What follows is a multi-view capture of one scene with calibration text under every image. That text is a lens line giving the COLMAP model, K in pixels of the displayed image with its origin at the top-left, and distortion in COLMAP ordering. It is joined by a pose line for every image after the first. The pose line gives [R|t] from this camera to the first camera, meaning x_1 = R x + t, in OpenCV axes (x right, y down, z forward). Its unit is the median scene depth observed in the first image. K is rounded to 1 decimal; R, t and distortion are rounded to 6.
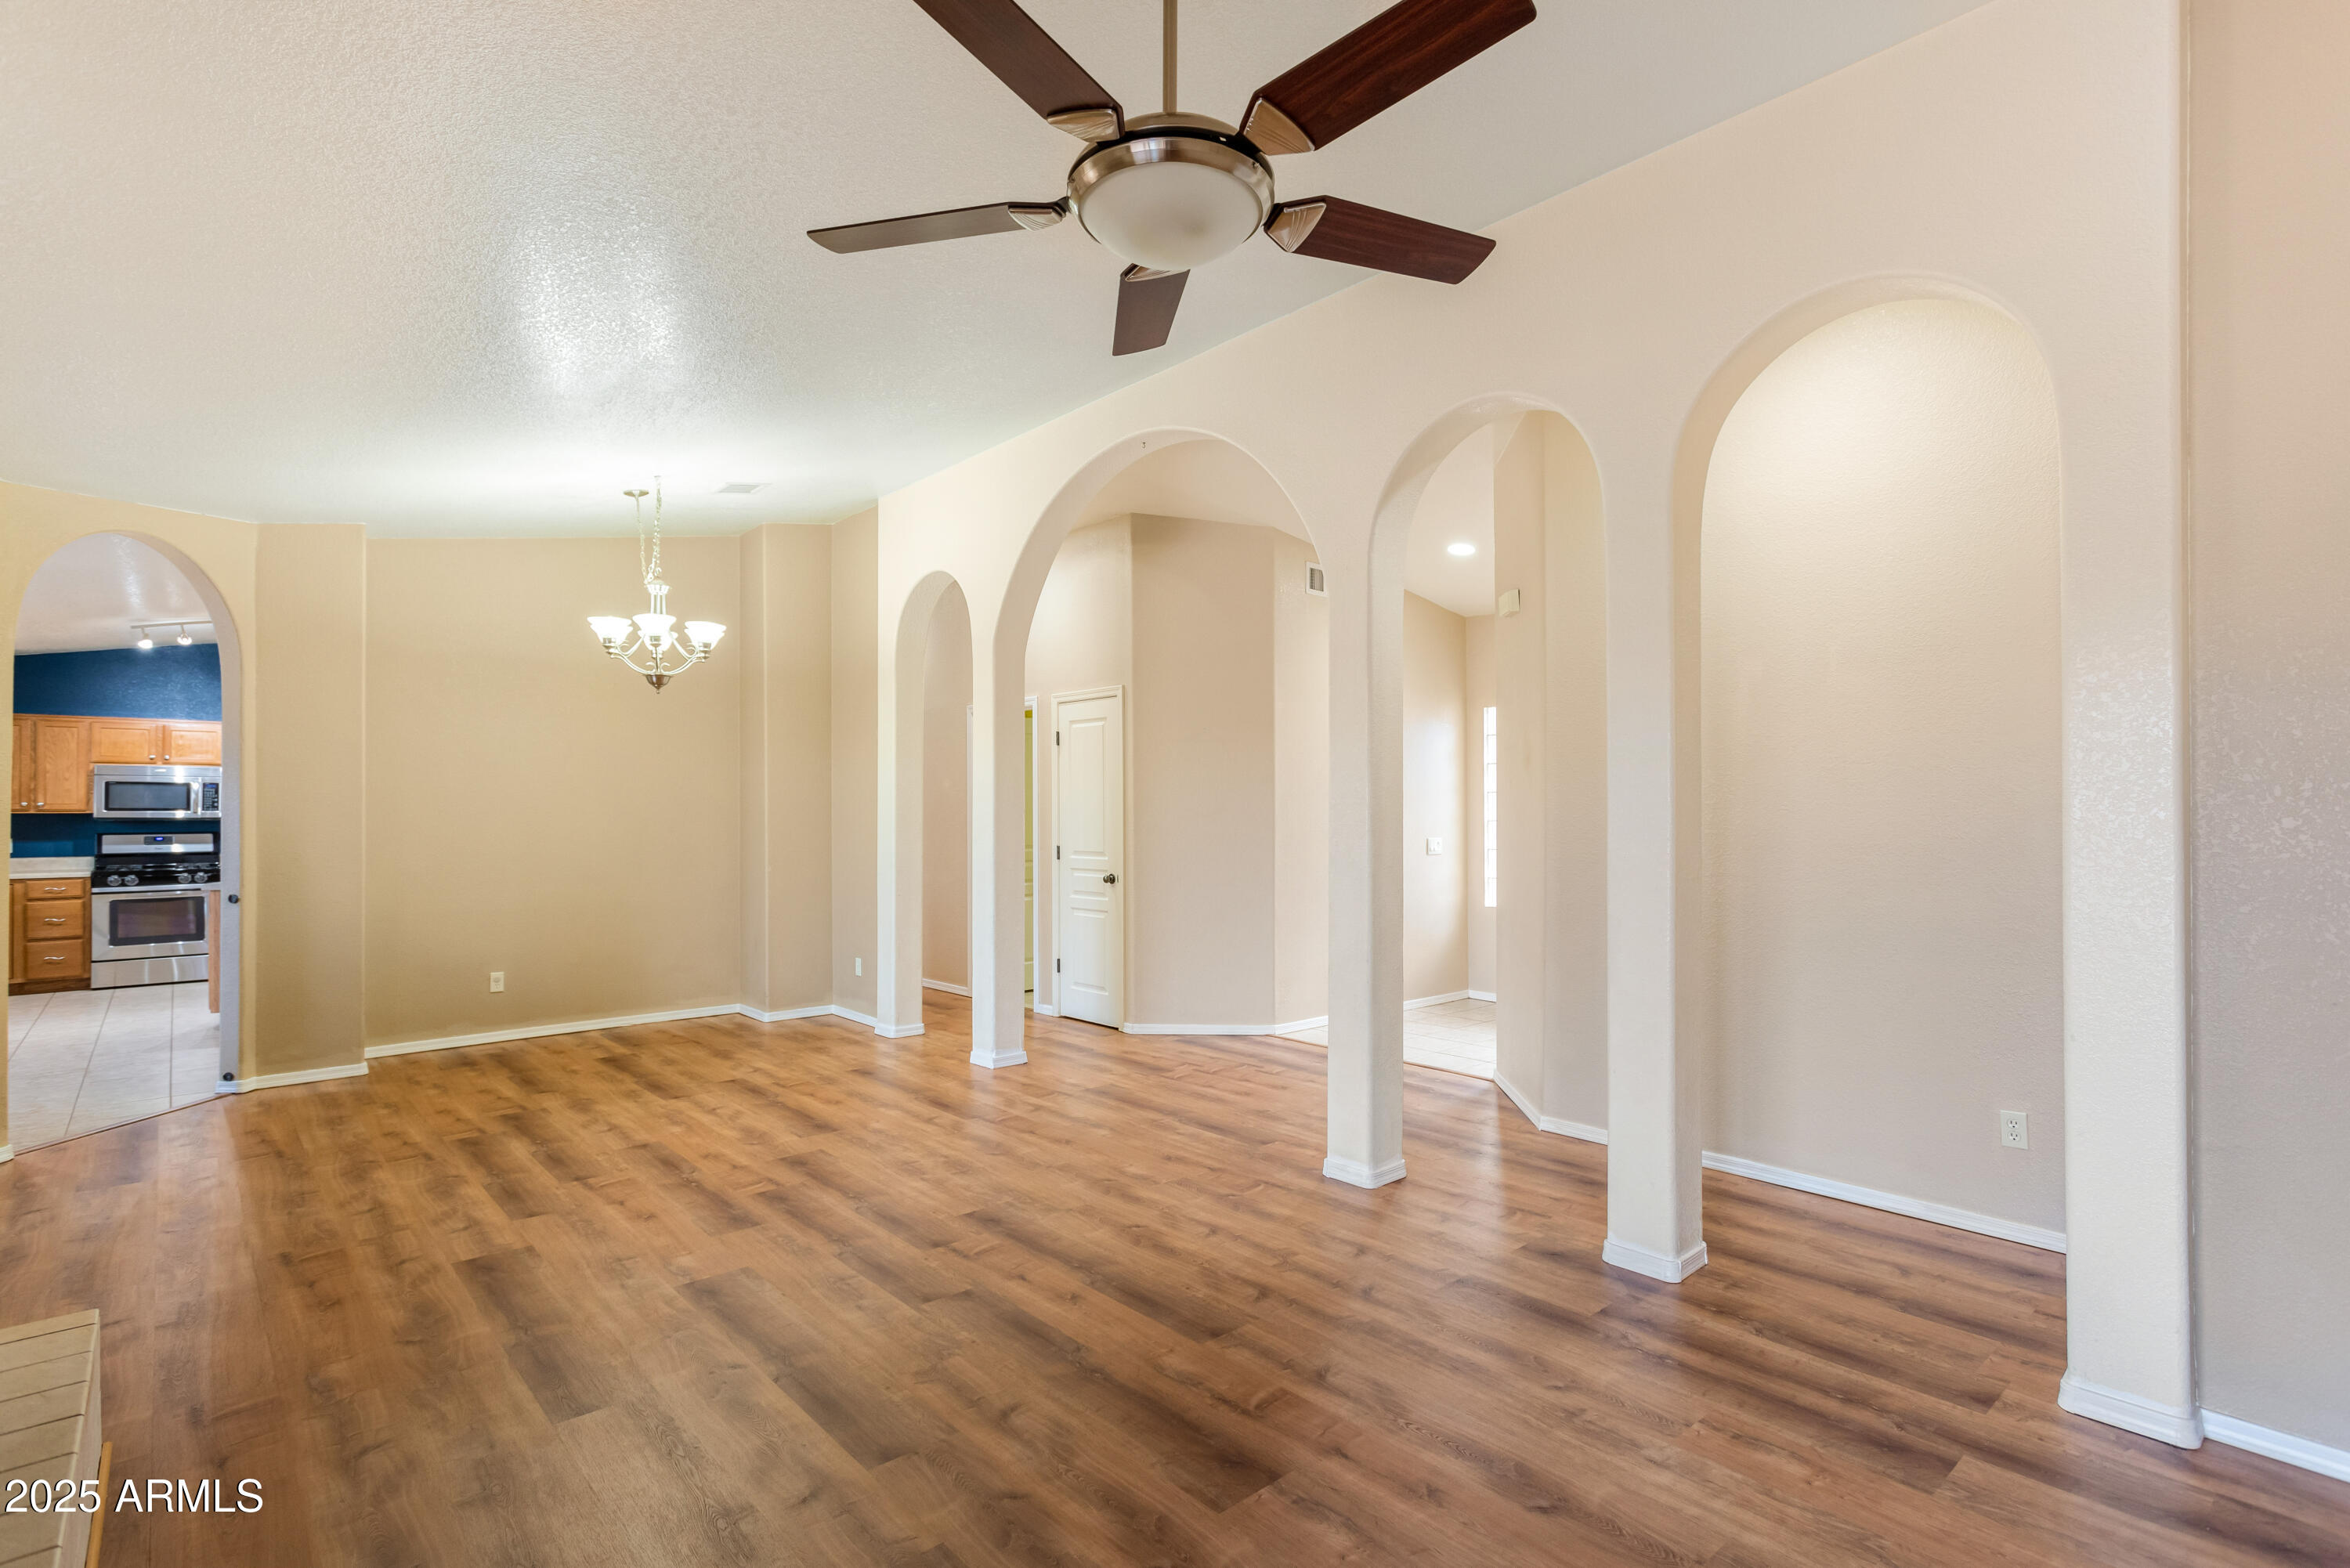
lens RADIAL K [[1140.6, 0, 1173.4], [0, 1140.6, 797.9], [0, 0, 1]] dist [0.000645, 0.000330]
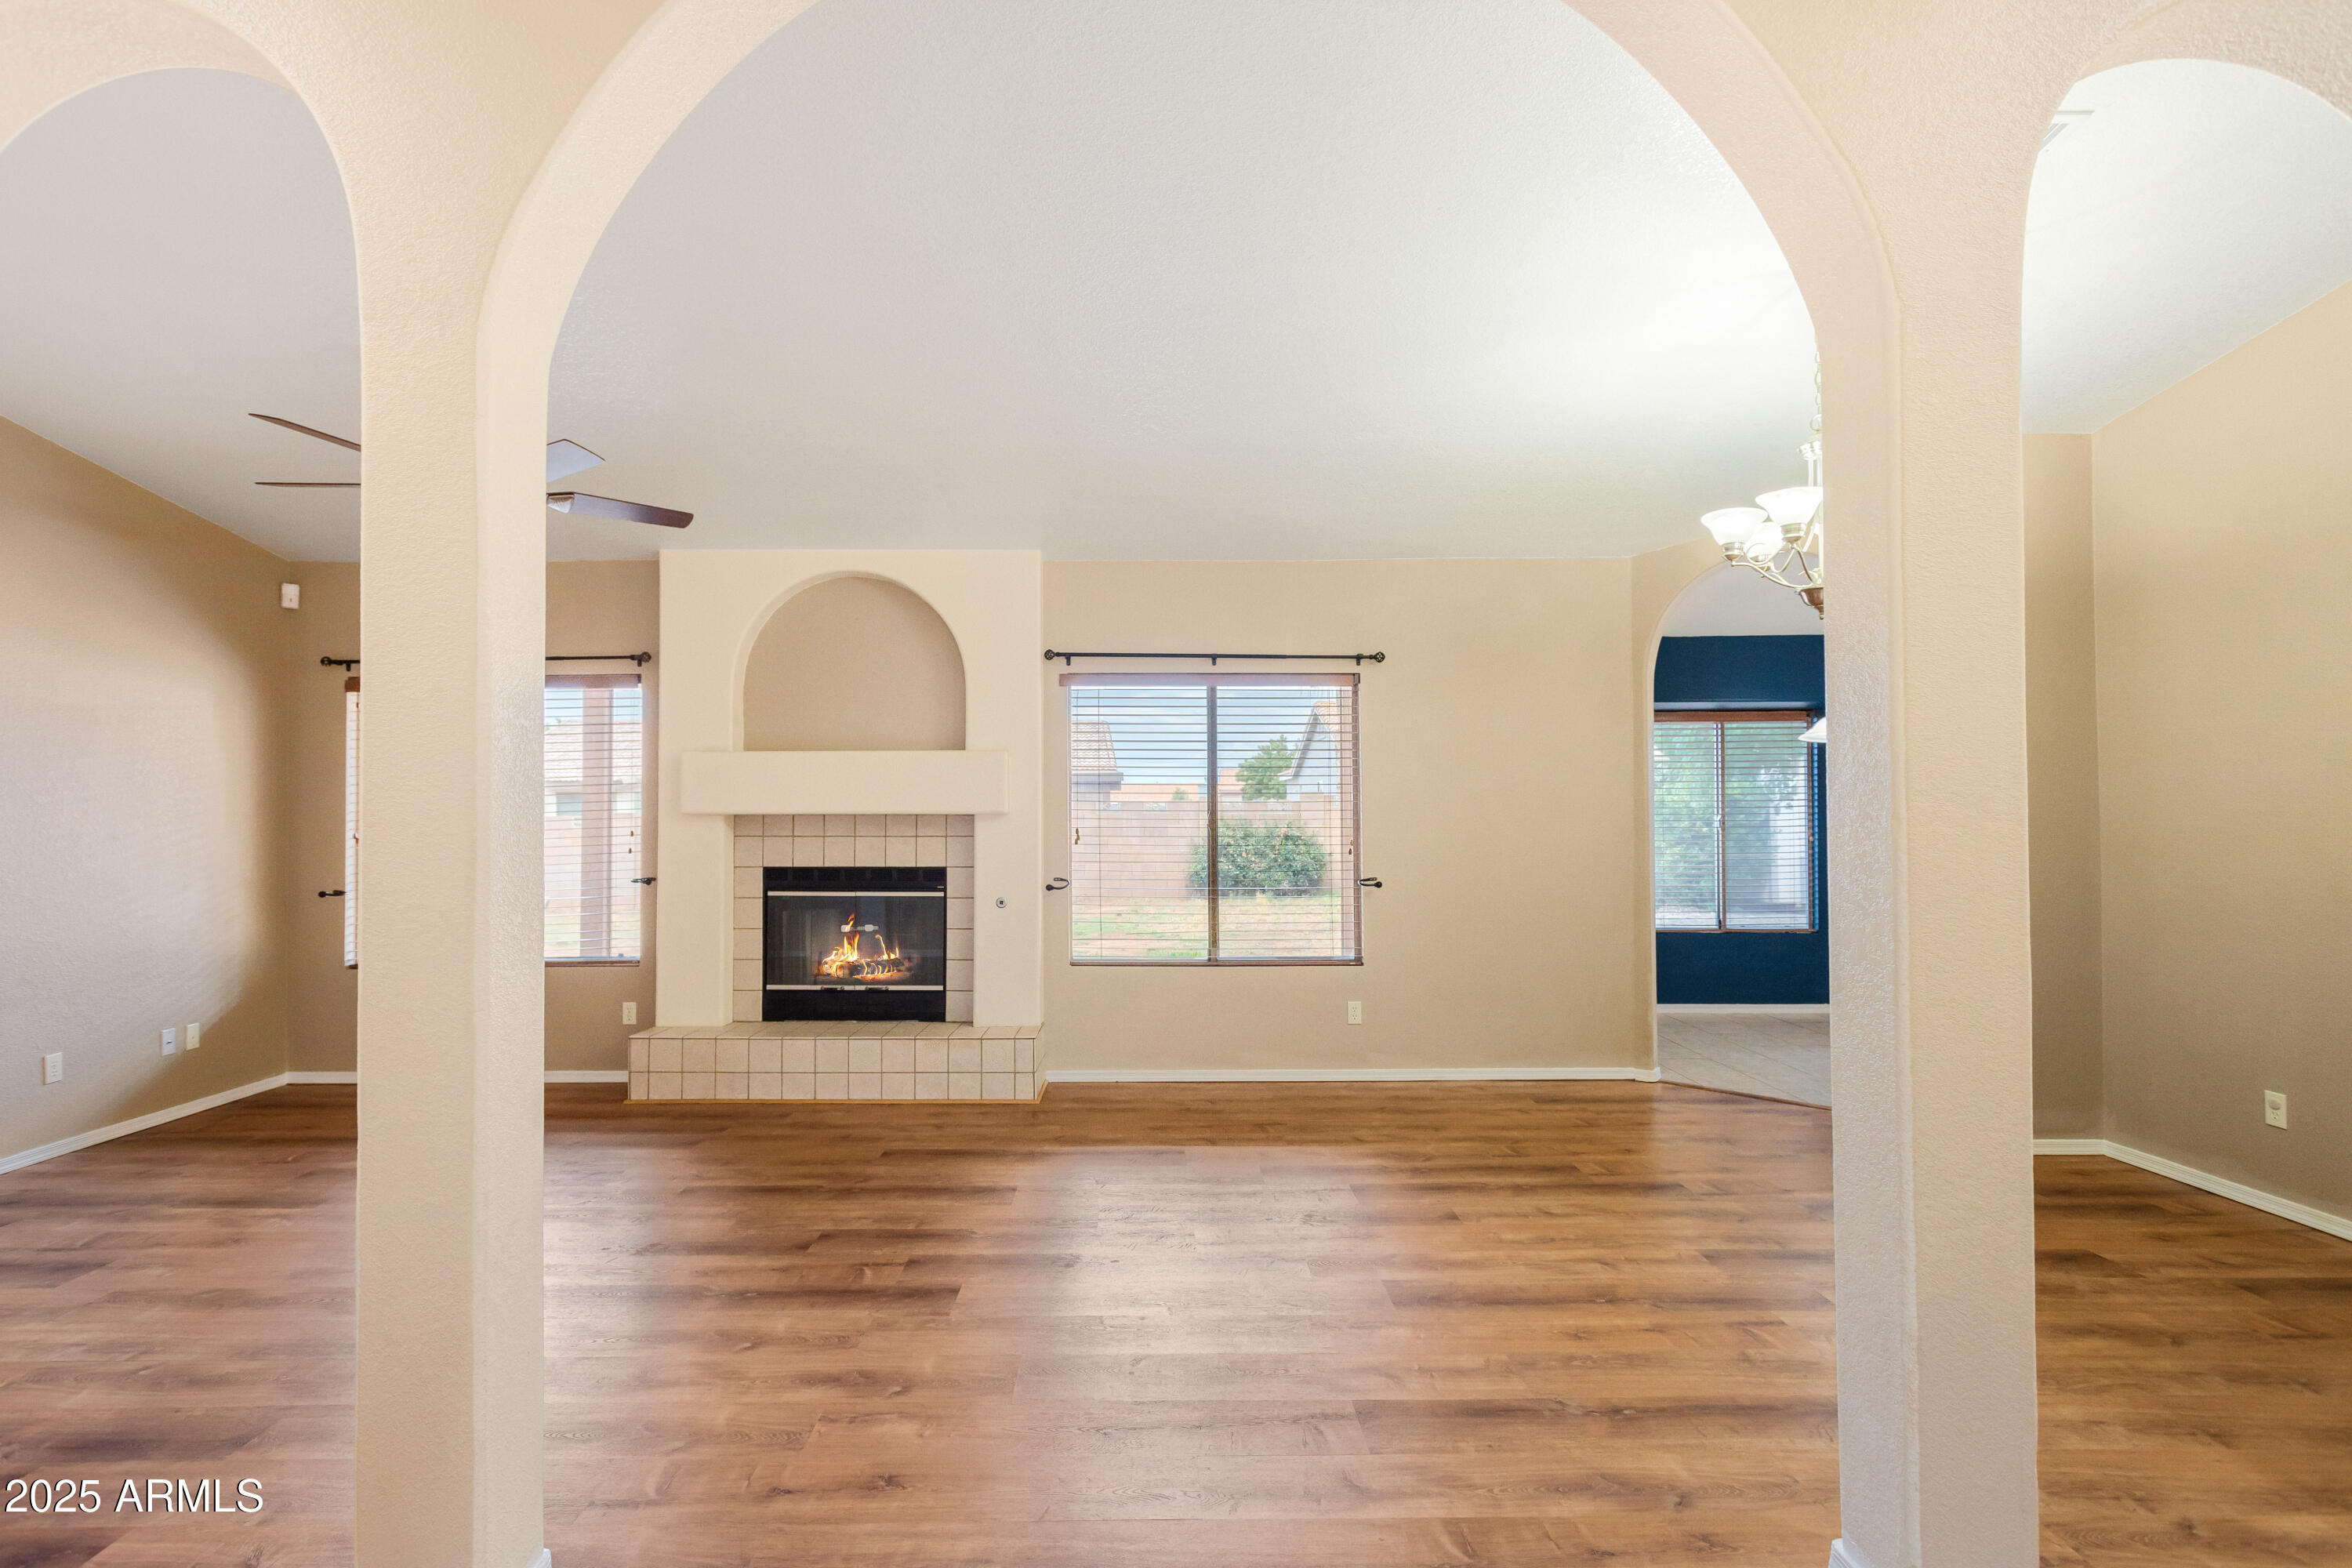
lens RADIAL K [[1141.7, 0, 1171.9], [0, 1141.7, 789.8], [0, 0, 1]] dist [0.000645, 0.000330]
pose [[-0.651811, -0.007743, -0.758342, 0.300556], [0.012705, 0.999696, -0.021128, 0.007567], [0.758275, -0.023406, -0.651514, 1.383354]]
